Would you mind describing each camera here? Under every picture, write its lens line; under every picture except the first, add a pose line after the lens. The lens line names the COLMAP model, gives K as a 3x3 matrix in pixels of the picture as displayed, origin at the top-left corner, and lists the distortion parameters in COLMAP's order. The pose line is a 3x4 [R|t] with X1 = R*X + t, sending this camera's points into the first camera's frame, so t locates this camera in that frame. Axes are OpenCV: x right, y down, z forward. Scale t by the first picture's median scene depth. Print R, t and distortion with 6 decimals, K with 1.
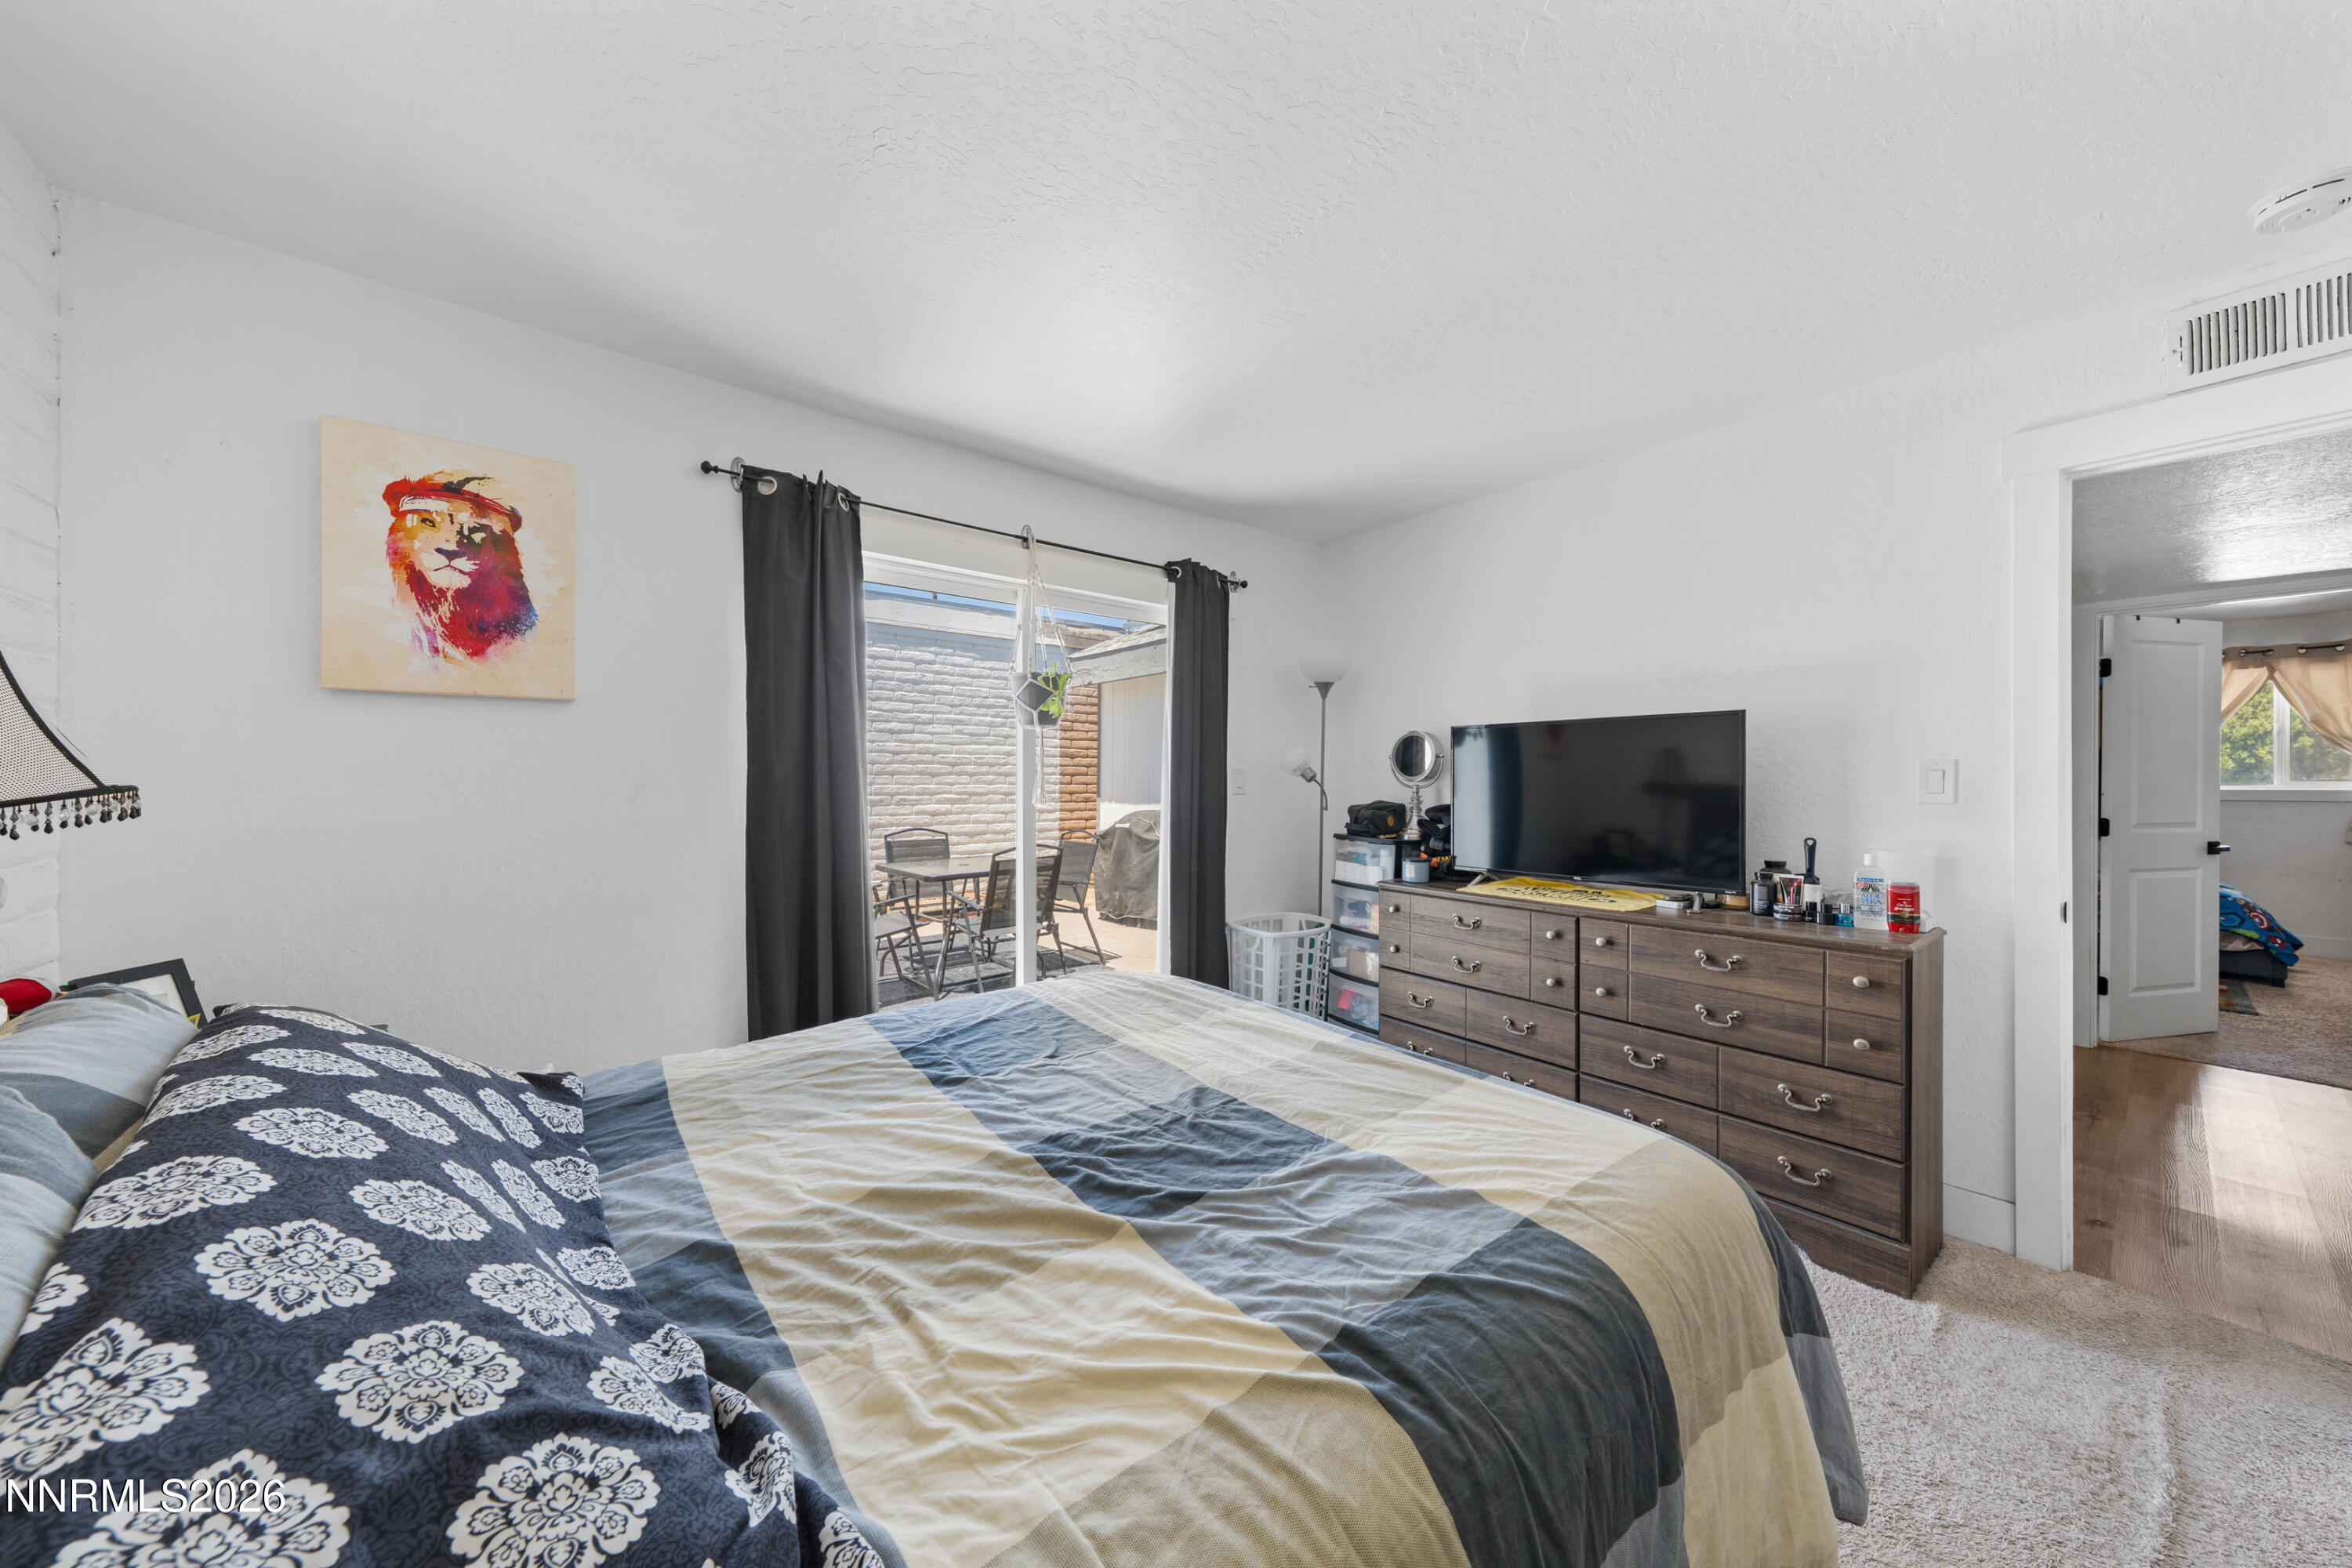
lens RADIAL K [[808.6, 0, 1181.0], [0, 808.6, 752.1], [0, 0, 1]] dist [-0.001726, -0.000158]
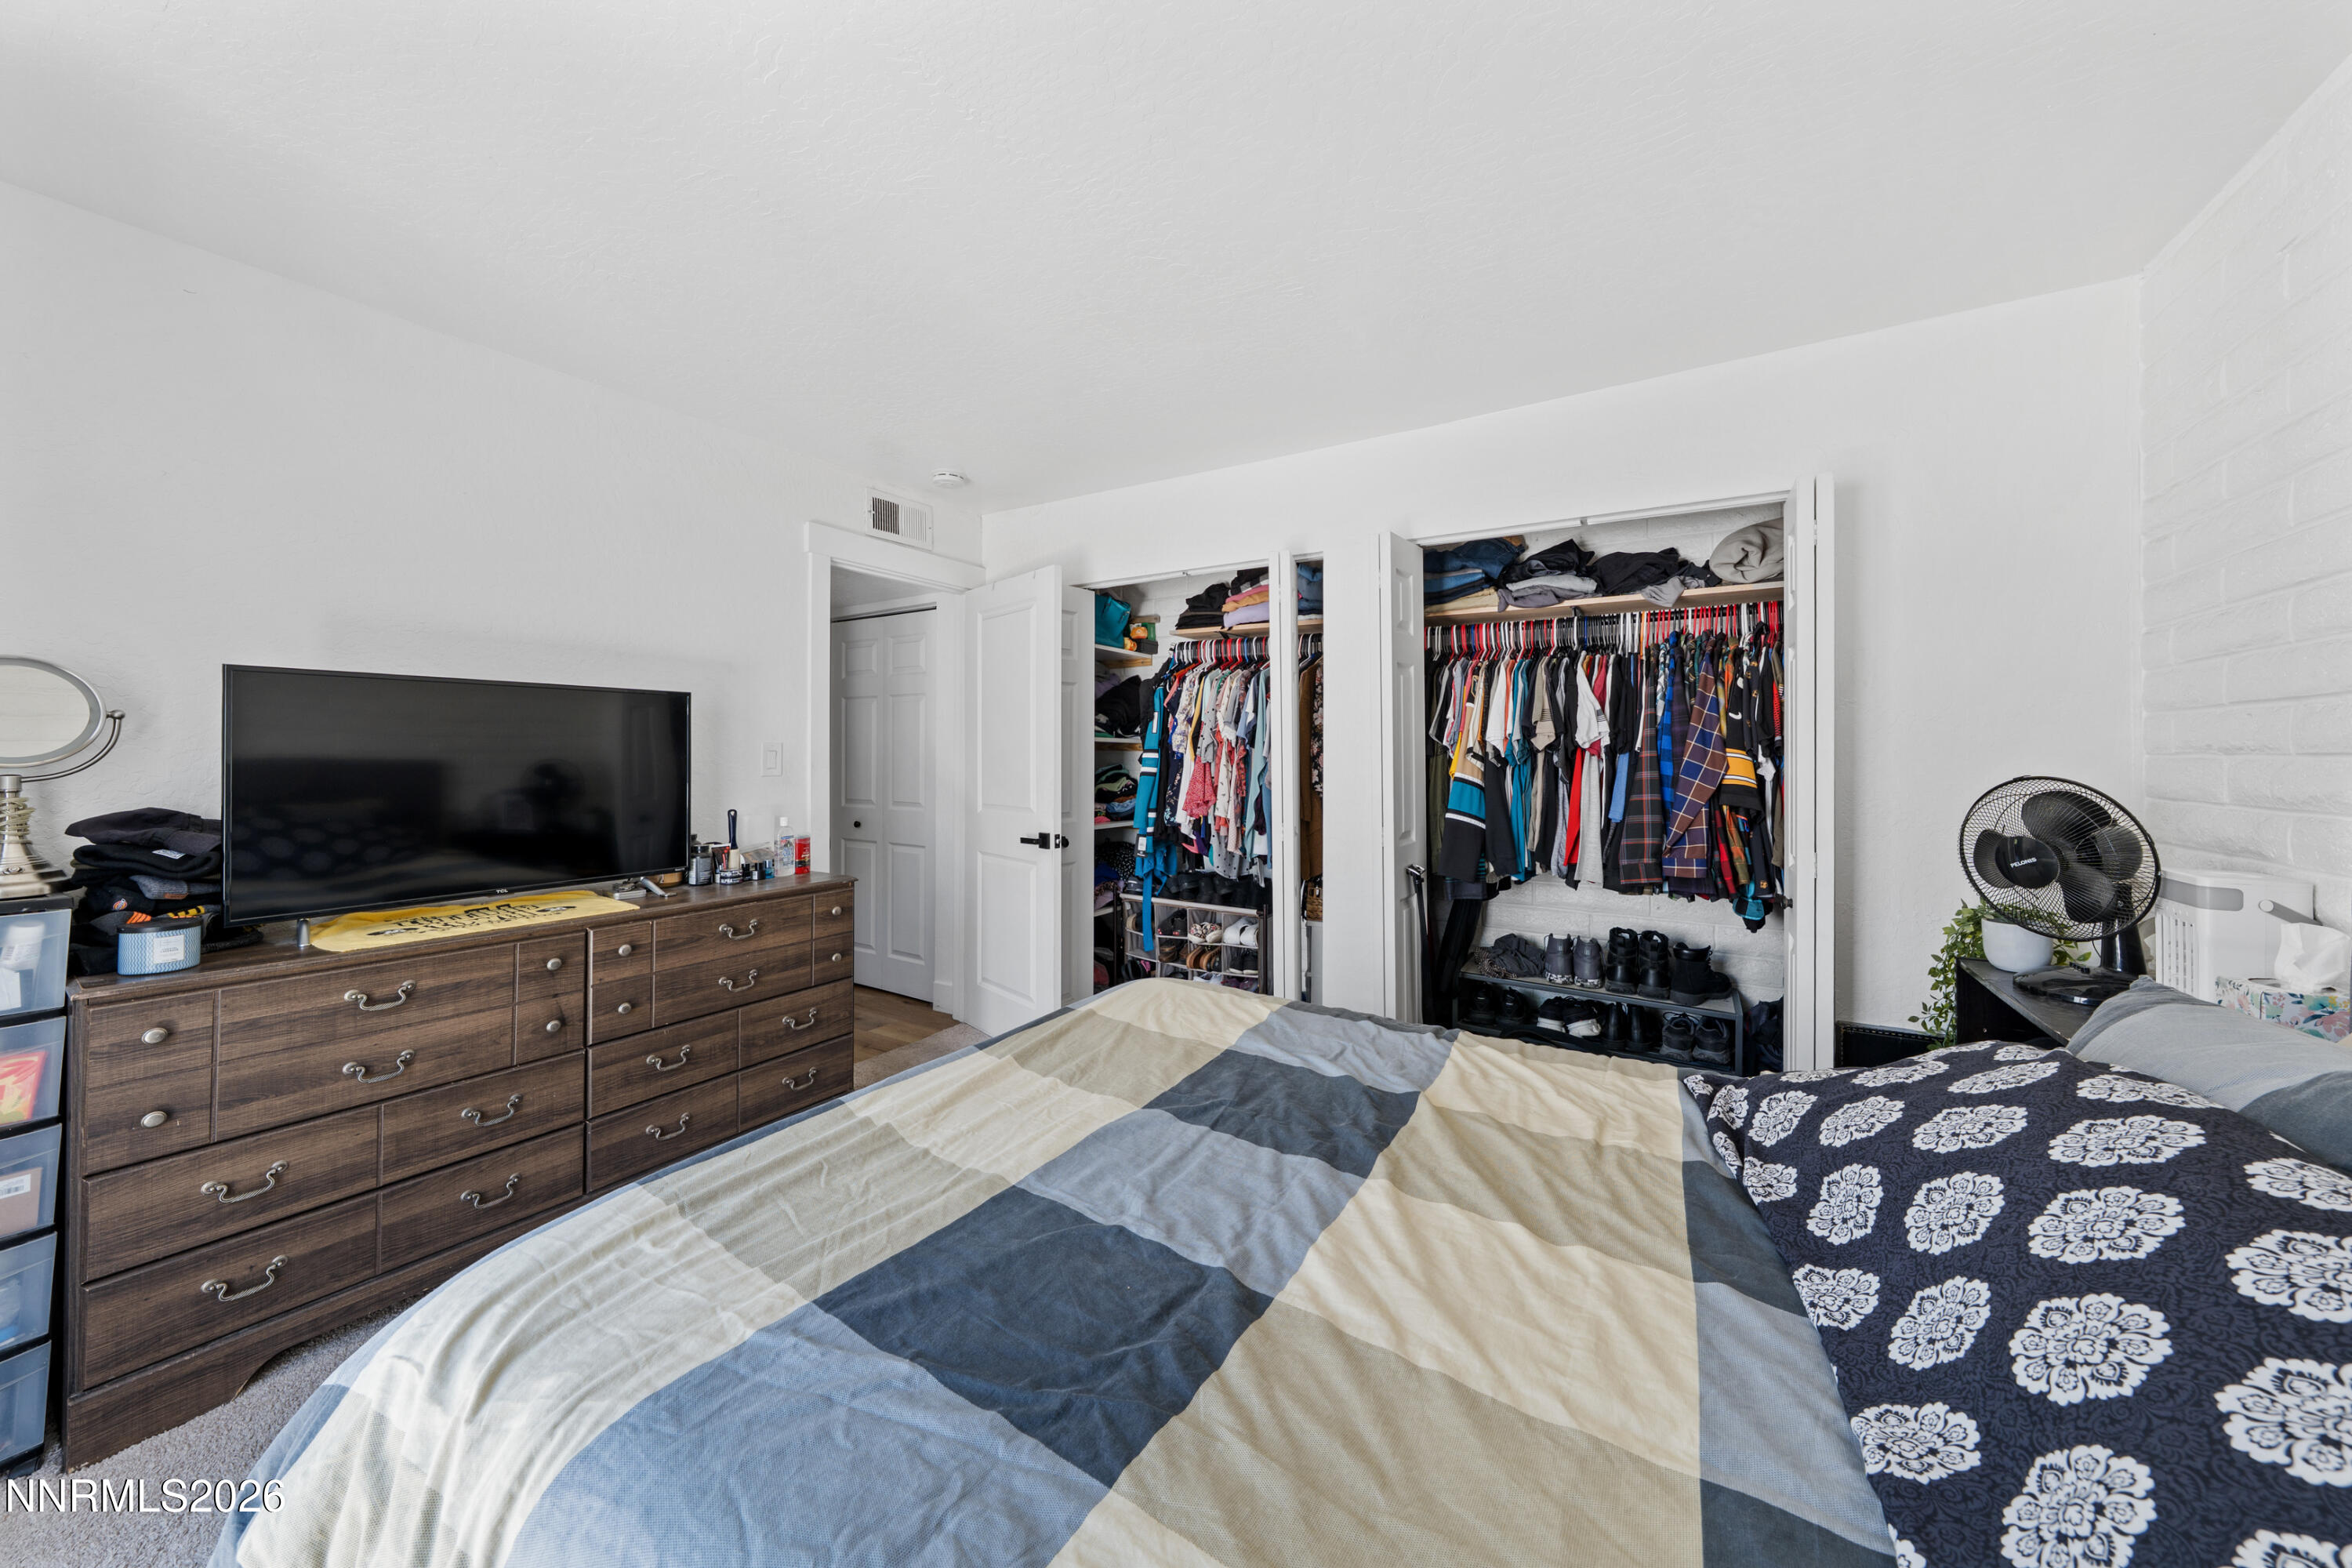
lens RADIAL K [[808.6, 0, 1181.0], [0, 808.6, 752.1], [0, 0, 1]] dist [-0.001726, -0.000158]
pose [[-0.324548, -0.006223, 0.945849, -0.650377], [-0.032213, 0.999471, -0.004477, 0.011132], [-0.945320, -0.031922, -0.324577, 0.978355]]
